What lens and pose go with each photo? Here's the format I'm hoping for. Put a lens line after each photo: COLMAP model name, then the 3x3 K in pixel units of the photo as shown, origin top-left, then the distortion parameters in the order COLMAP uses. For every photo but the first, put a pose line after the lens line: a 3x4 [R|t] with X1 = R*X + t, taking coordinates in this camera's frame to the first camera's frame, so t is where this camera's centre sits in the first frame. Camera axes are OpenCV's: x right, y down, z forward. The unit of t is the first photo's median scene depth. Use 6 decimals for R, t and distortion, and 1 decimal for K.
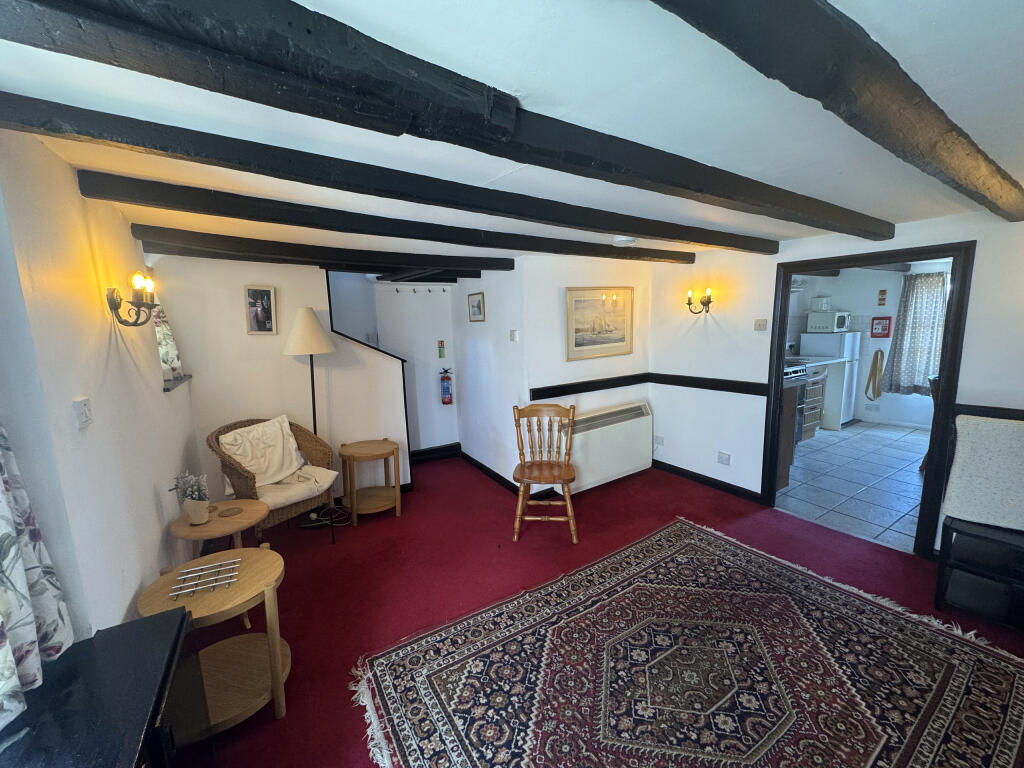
lens RADIAL K [[411.8, 0, 509.9], [0, 411.8, 381.7], [0, 0, 1]] dist [-0.001420, -0.000296]
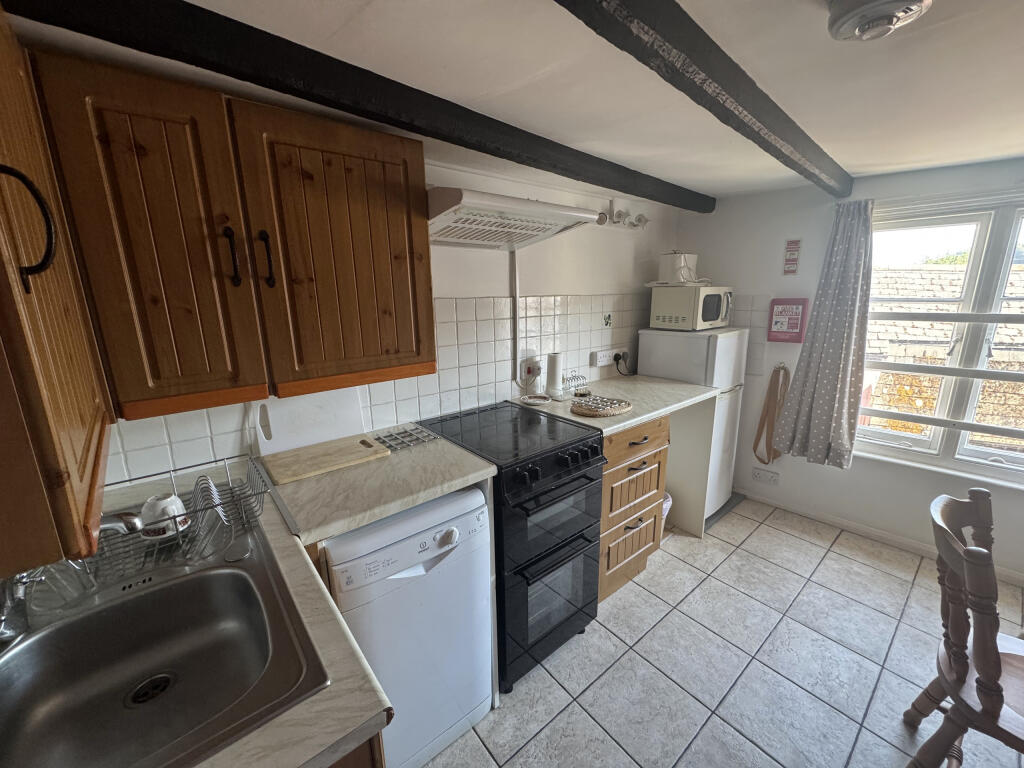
lens RADIAL K [[411.8, 0, 516.8], [0, 411.8, 385.2], [0, 0, 1]] dist [-0.001420, -0.000296]
pose [[0.992500, -0.012844, 0.121569, 0.524872], [0.003732, 0.997185, 0.074888, -0.092981], [-0.122188, -0.073873, 0.989754, 0.551513]]
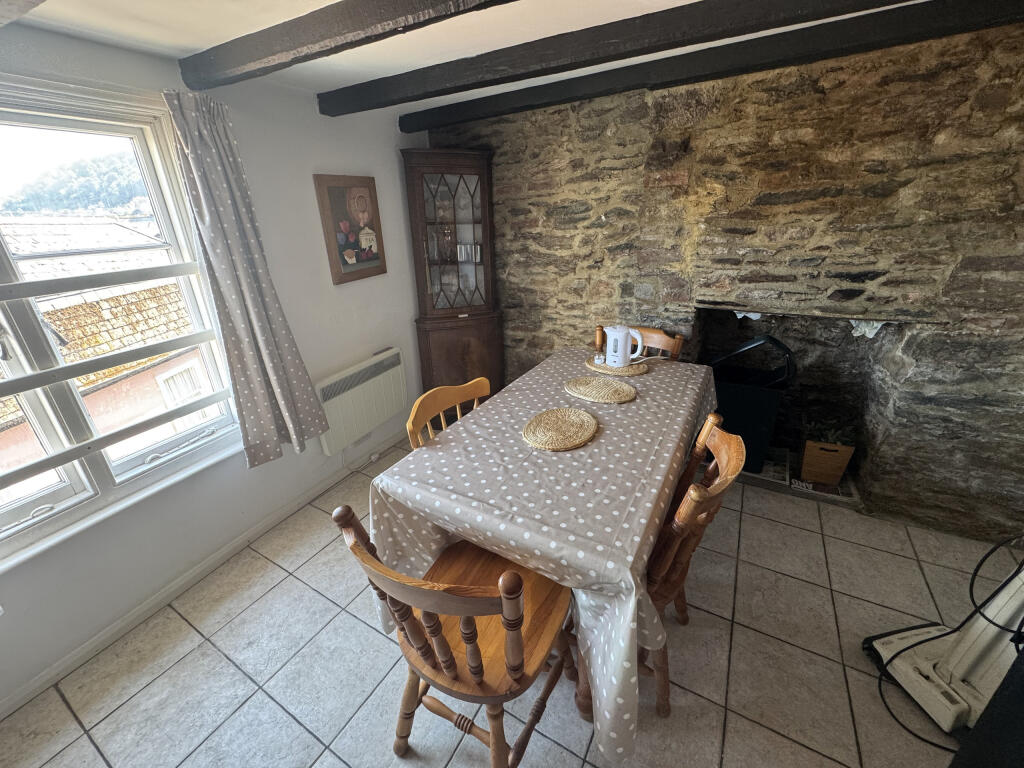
lens RADIAL K [[411.8, 0, 510.0], [0, 411.8, 382.5], [0, 0, 1]] dist [-0.001420, -0.000296]
pose [[-0.461282, -0.305830, 0.832879, 0.651740], [0.176858, 0.888183, 0.424089, -0.127602], [-0.869448, 0.342926, -0.355614, 0.729991]]
